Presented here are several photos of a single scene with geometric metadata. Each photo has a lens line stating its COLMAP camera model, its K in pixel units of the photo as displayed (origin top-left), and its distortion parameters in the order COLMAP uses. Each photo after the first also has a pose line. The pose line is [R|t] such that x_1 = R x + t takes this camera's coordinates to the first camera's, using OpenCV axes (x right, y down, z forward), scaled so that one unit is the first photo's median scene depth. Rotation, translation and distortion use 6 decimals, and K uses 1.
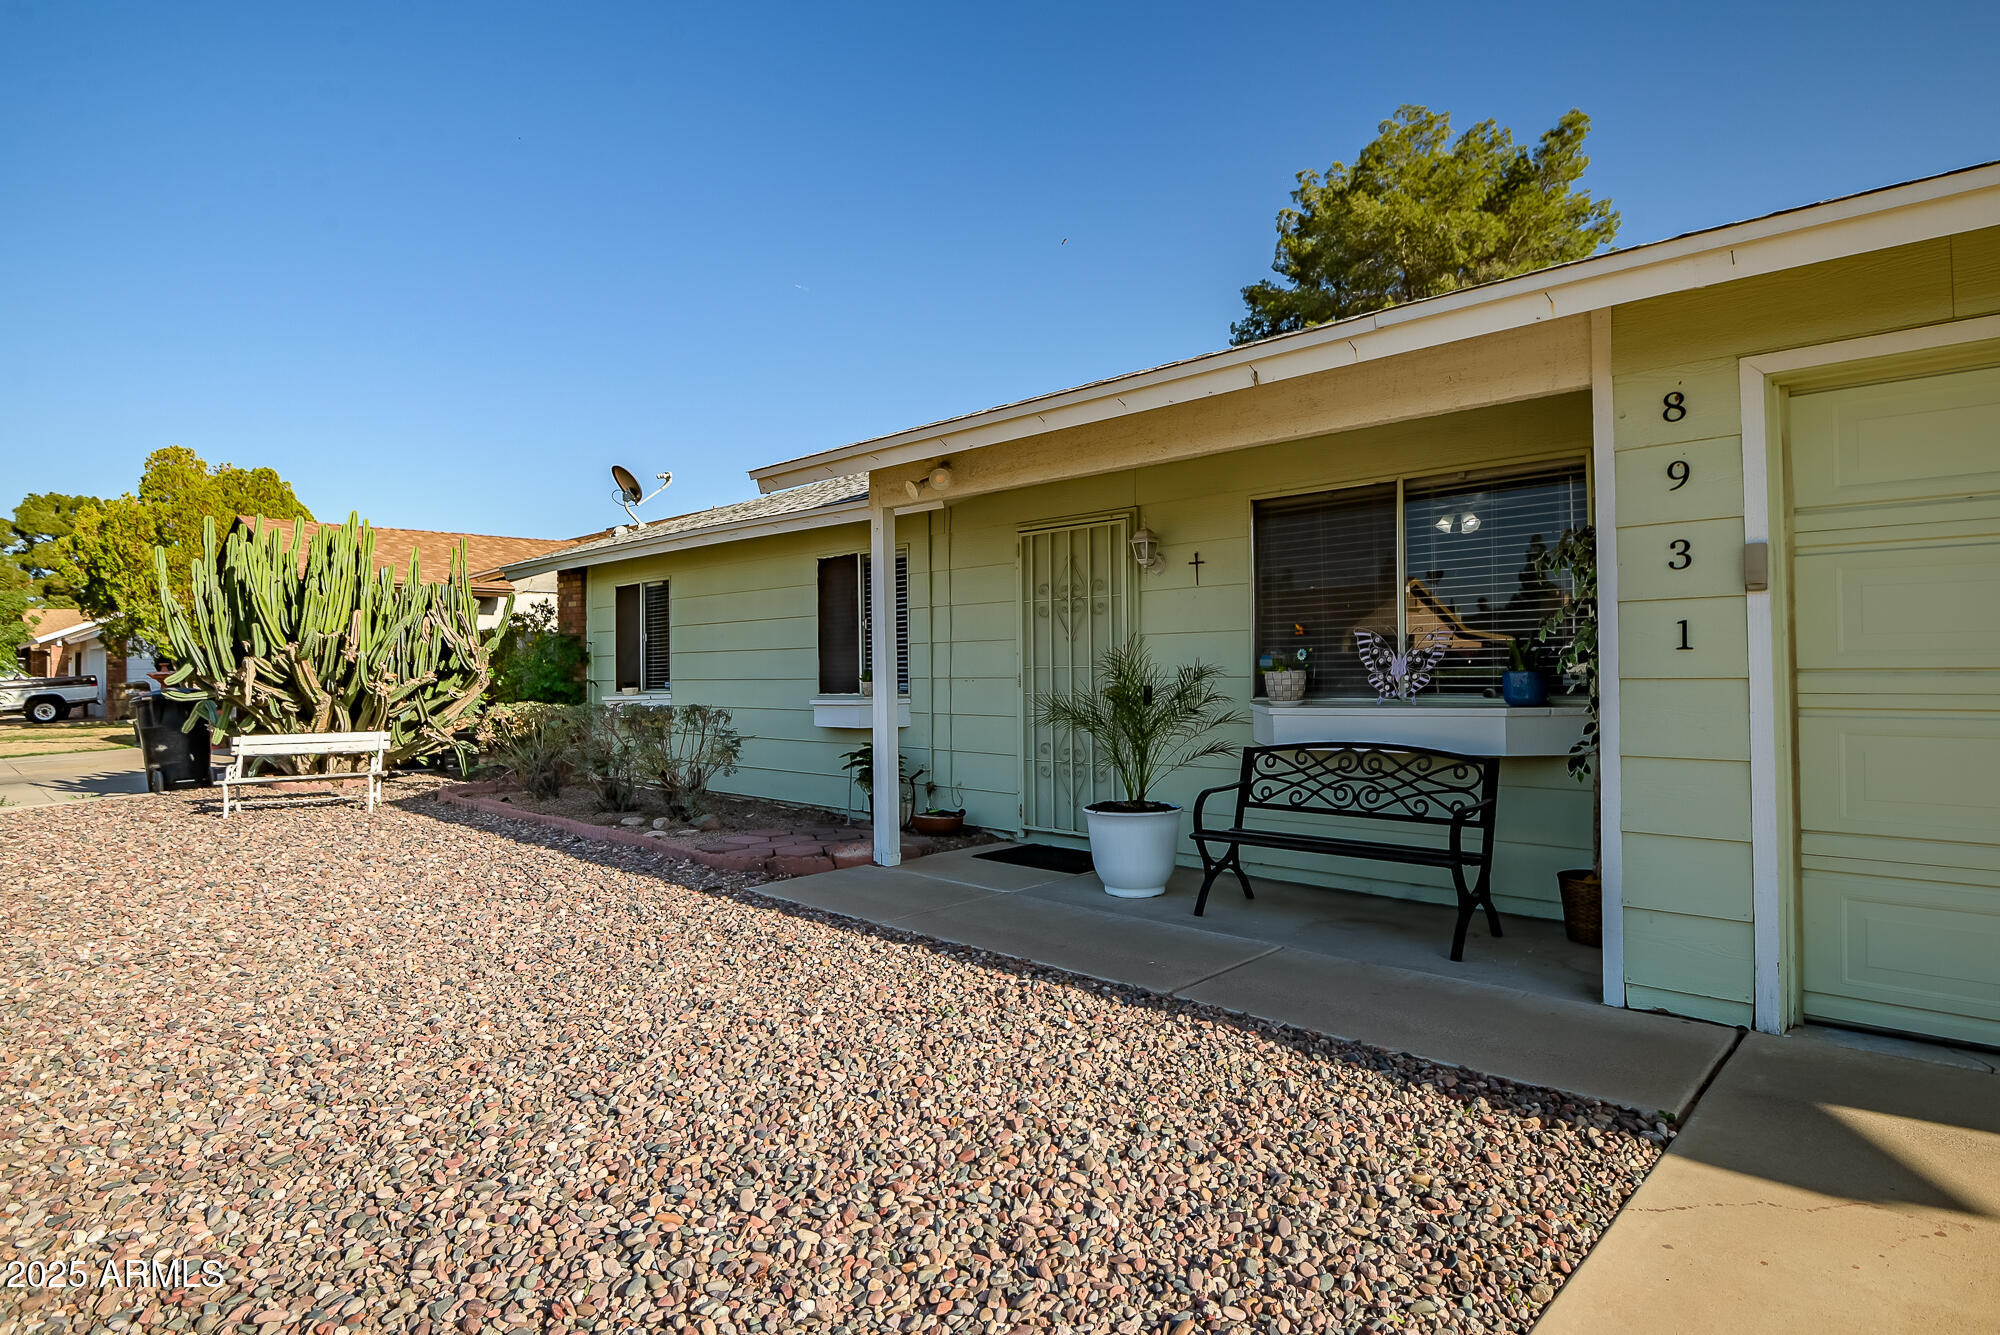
lens RADIAL K [[1081.8, 0, 1000.0], [0, 1081.8, 667.5], [0, 0, 1]] dist [-0.000672, -0.000432]
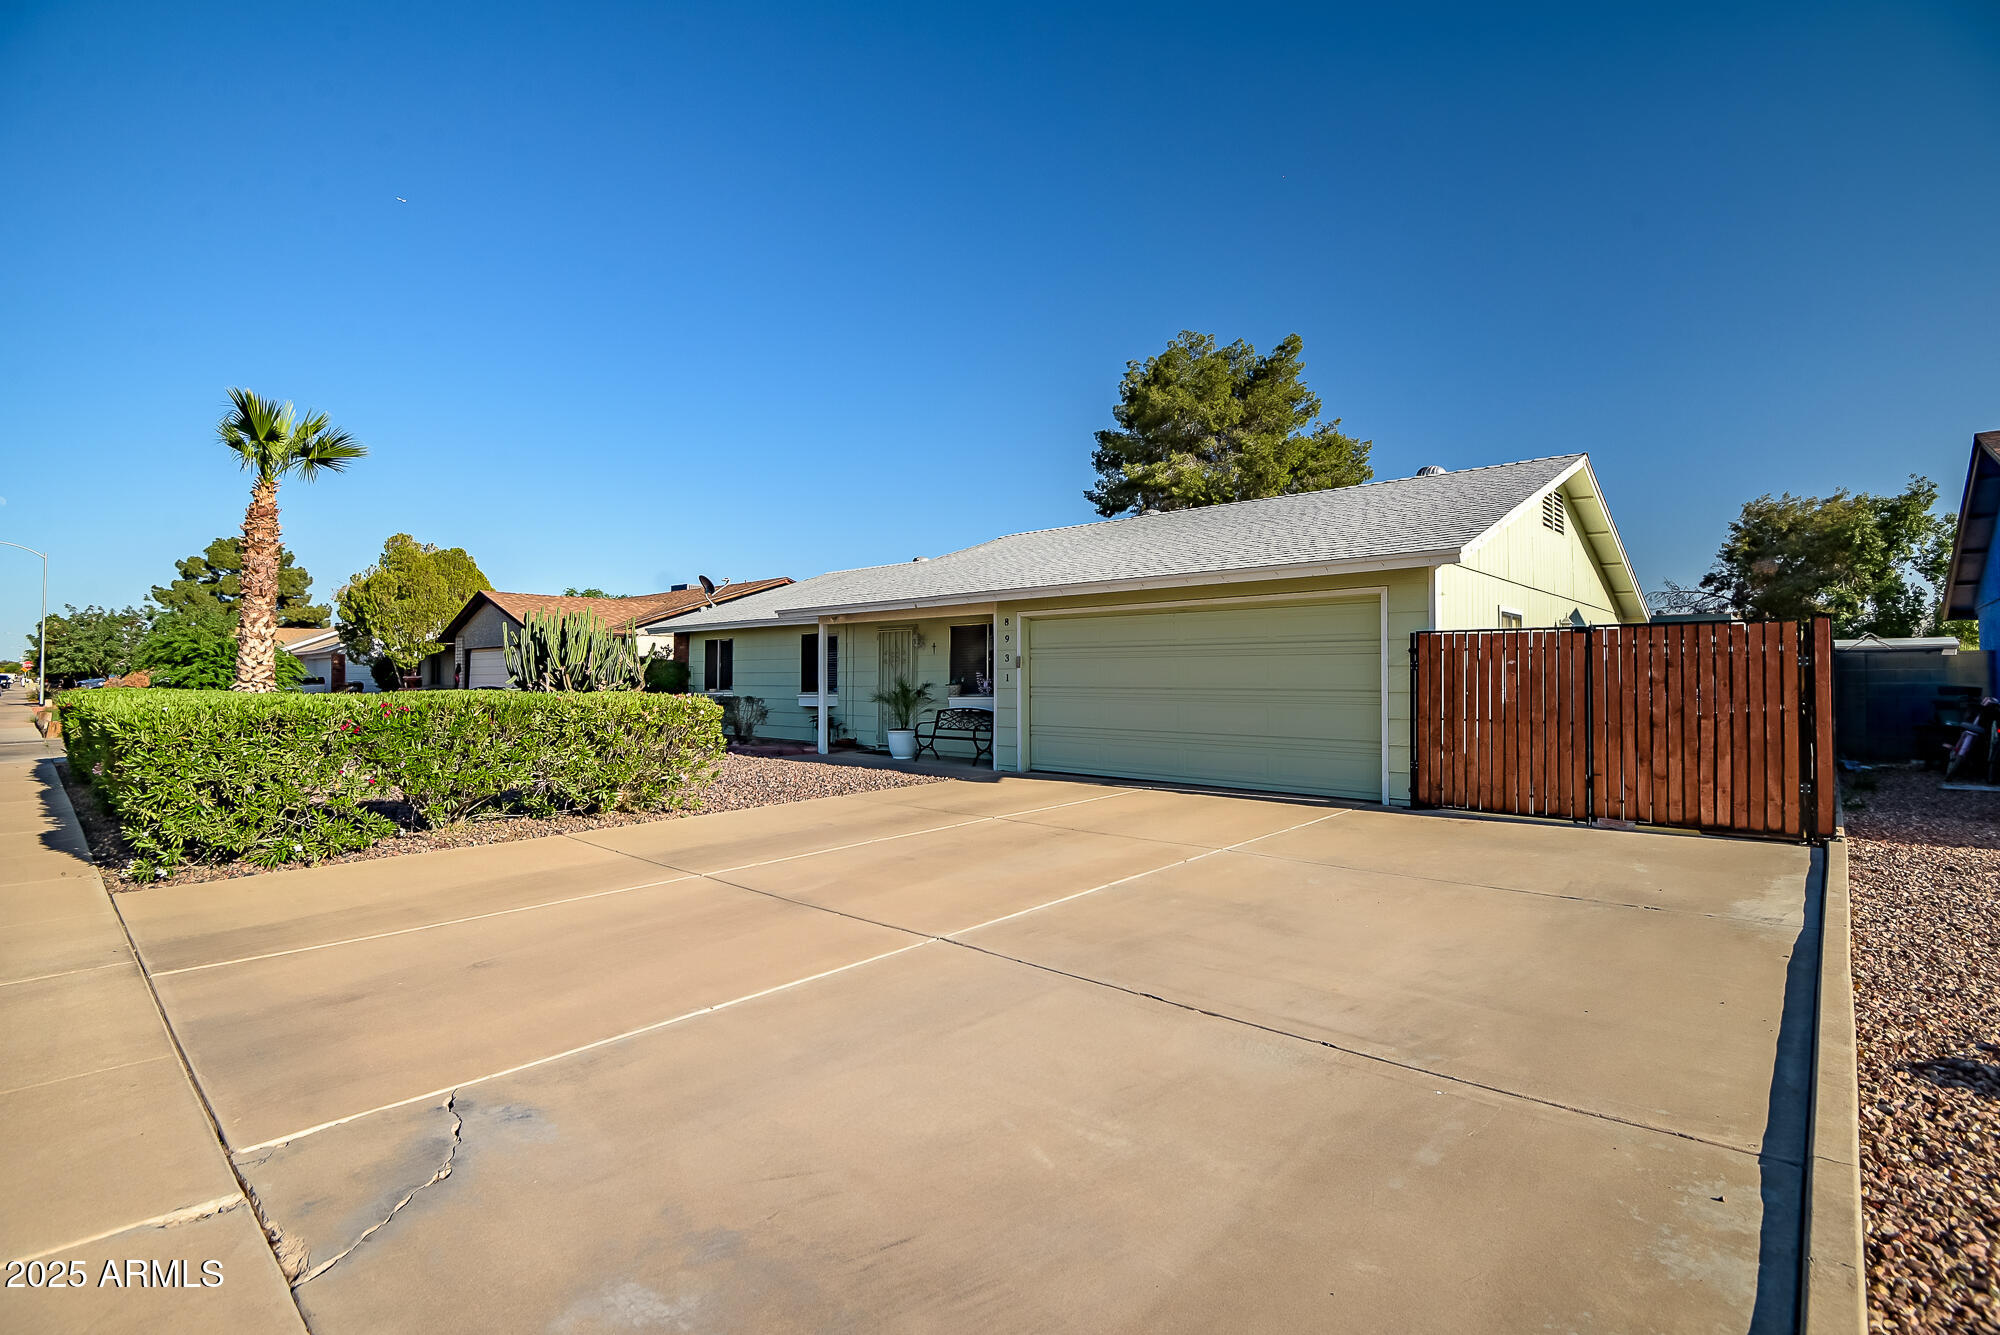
lens RADIAL K [[920.3, 0, 1000.0], [0, 920.3, 667.5], [0, 0, 1]] dist [0.000091, 0.000075]
pose [[0.999449, 0.013820, 0.030176, 0.205347], [-0.013469, 0.999839, -0.011817, -0.011425], [-0.030334, 0.011404, 0.999475, -1.021623]]
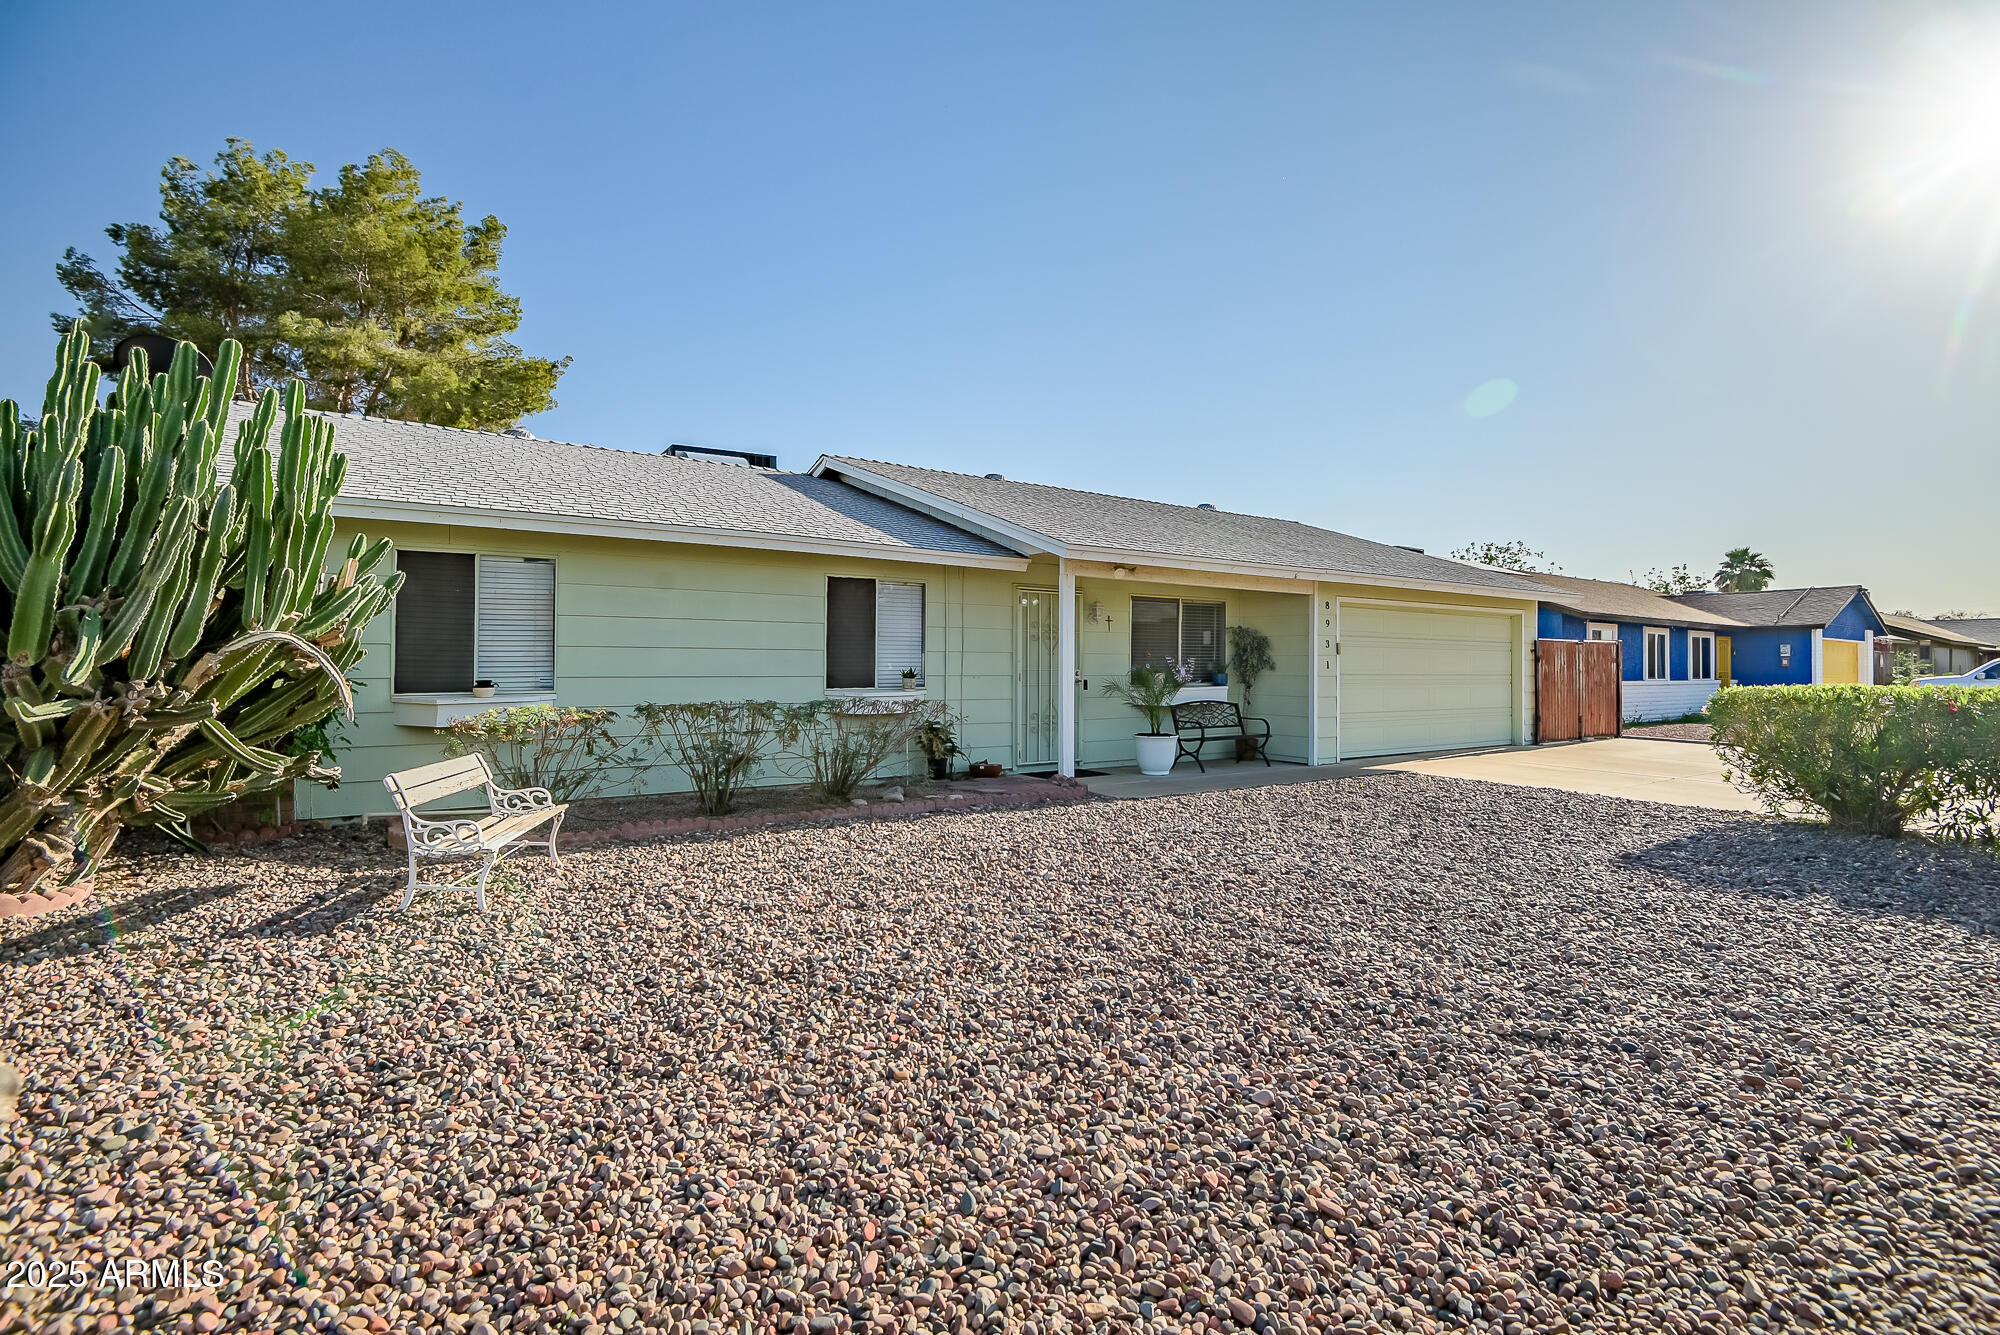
lens RADIAL K [[920.3, 0, 1000.0], [0, 920.3, 667.5], [0, 0, 1]] dist [0.000091, 0.000075]
pose [[0.179197, 0.016809, 0.983670, -1.160980], [-0.005737, 0.999855, -0.016041, 0.016431], [-0.983796, -0.002769, 0.179268, 0.645201]]
